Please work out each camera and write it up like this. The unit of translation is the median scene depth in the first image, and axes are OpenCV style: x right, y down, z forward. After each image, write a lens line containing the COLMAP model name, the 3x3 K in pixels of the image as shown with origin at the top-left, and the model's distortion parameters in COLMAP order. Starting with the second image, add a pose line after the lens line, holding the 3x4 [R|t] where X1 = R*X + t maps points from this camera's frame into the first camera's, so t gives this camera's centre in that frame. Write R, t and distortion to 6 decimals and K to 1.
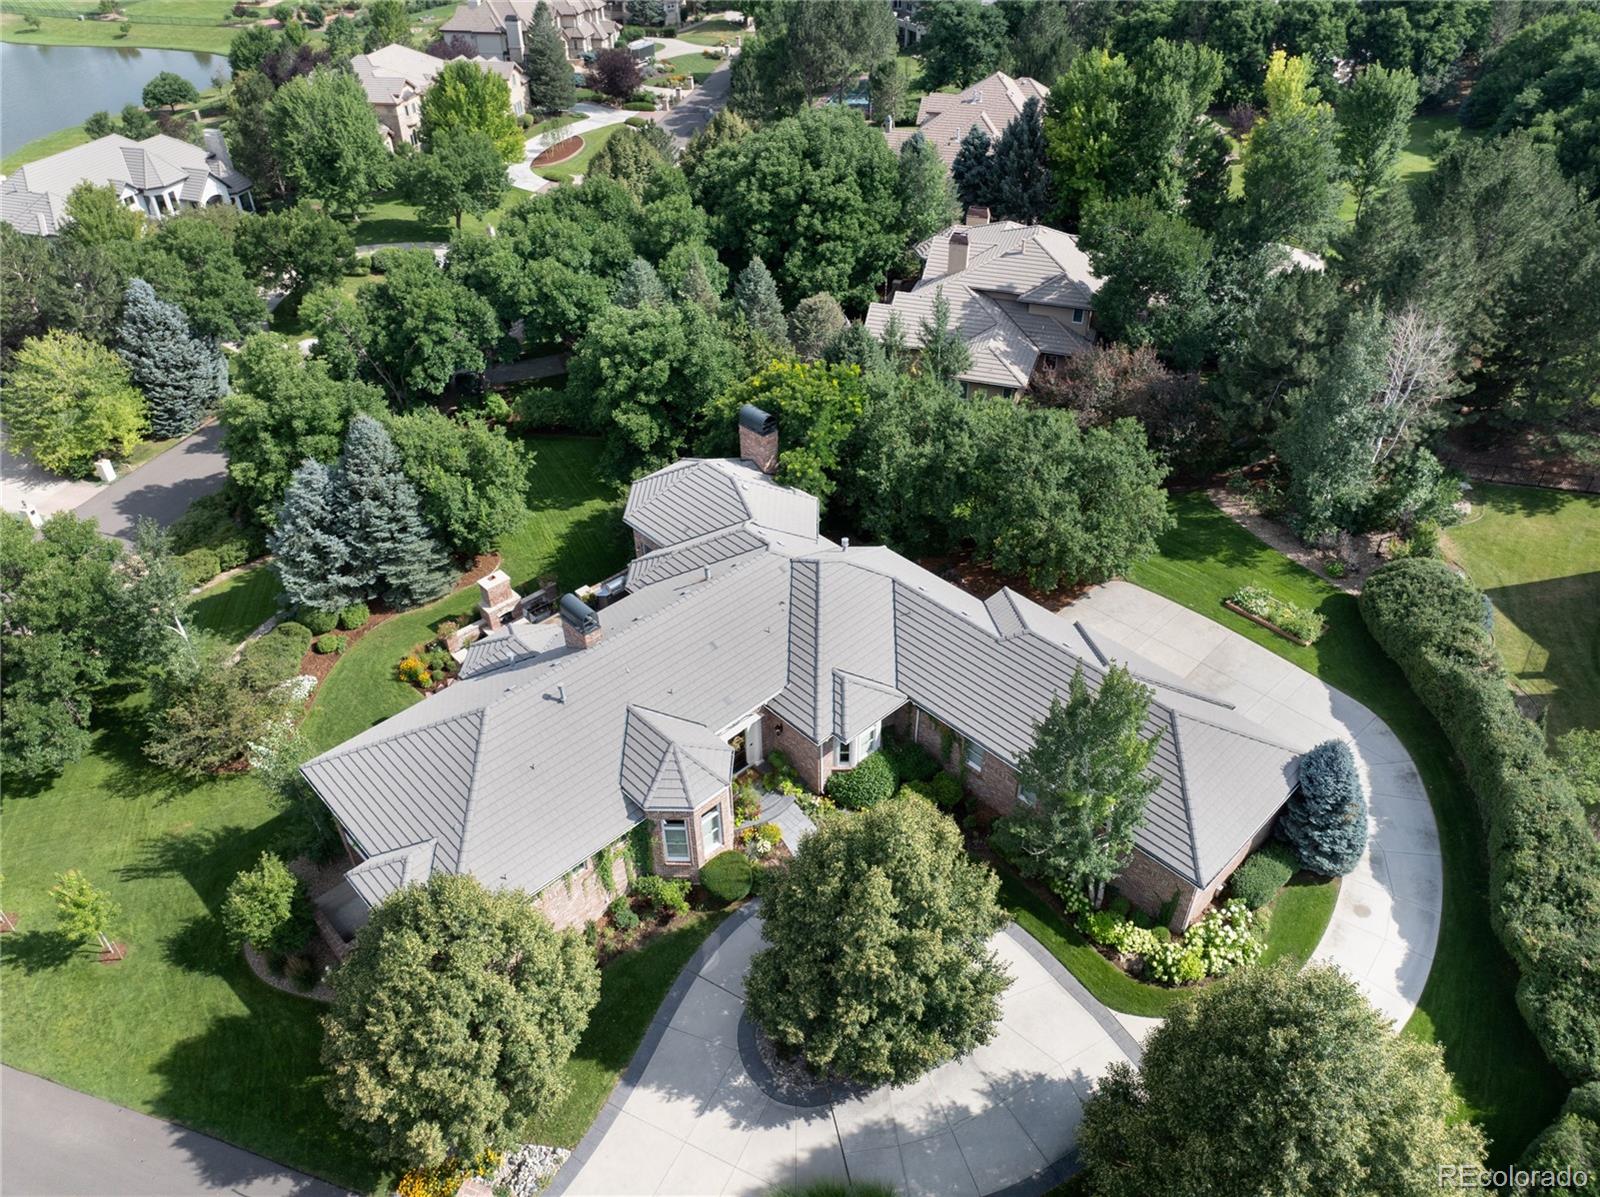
lens RADIAL K [[1135.2, 0, 800.0], [0, 1135.2, 598.5], [0, 0, 1]] dist [-0.038009, 0.001457]
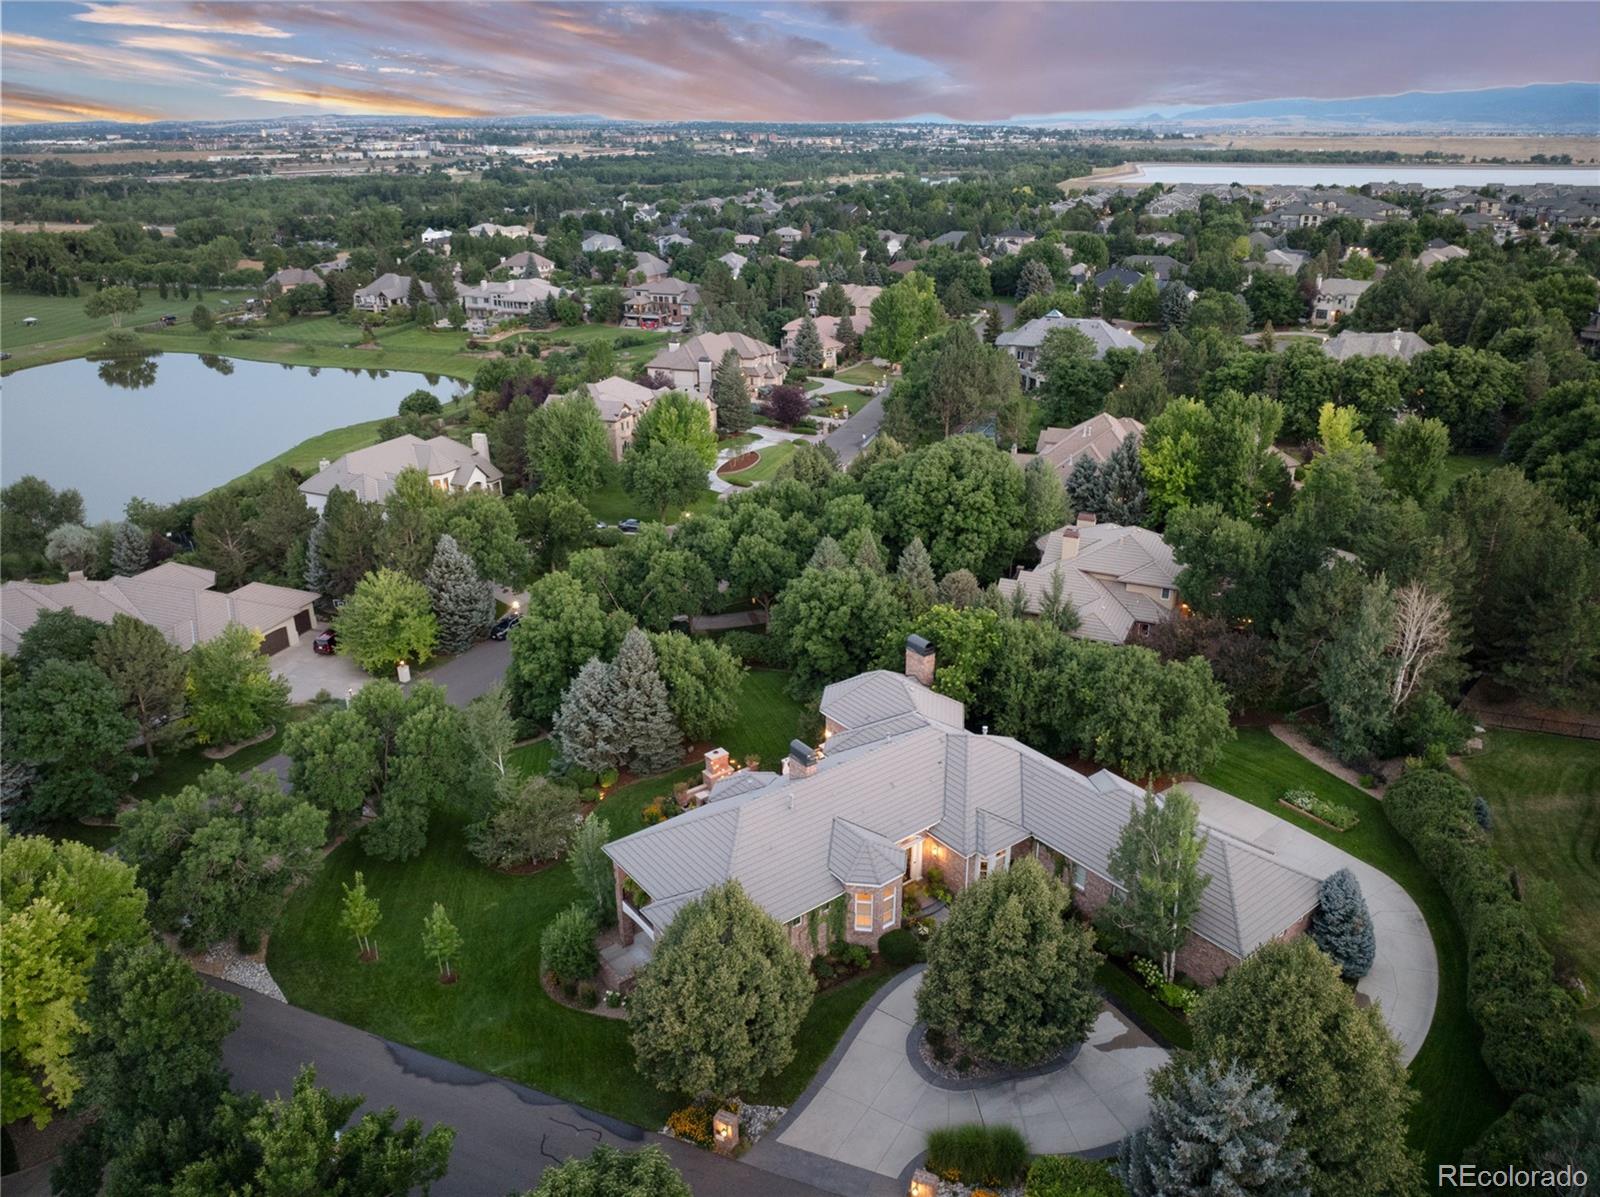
lens RADIAL K [[1135.2, 0, 800.0], [0, 1135.2, 598.5], [0, 0, 1]] dist [-0.038009, 0.001457]
pose [[0.994063, 0.044613, -0.099241, -0.034181], [-0.069293, 0.962773, -0.261281, 0.108724], [0.083890, 0.266606, 0.960148, -0.239701]]
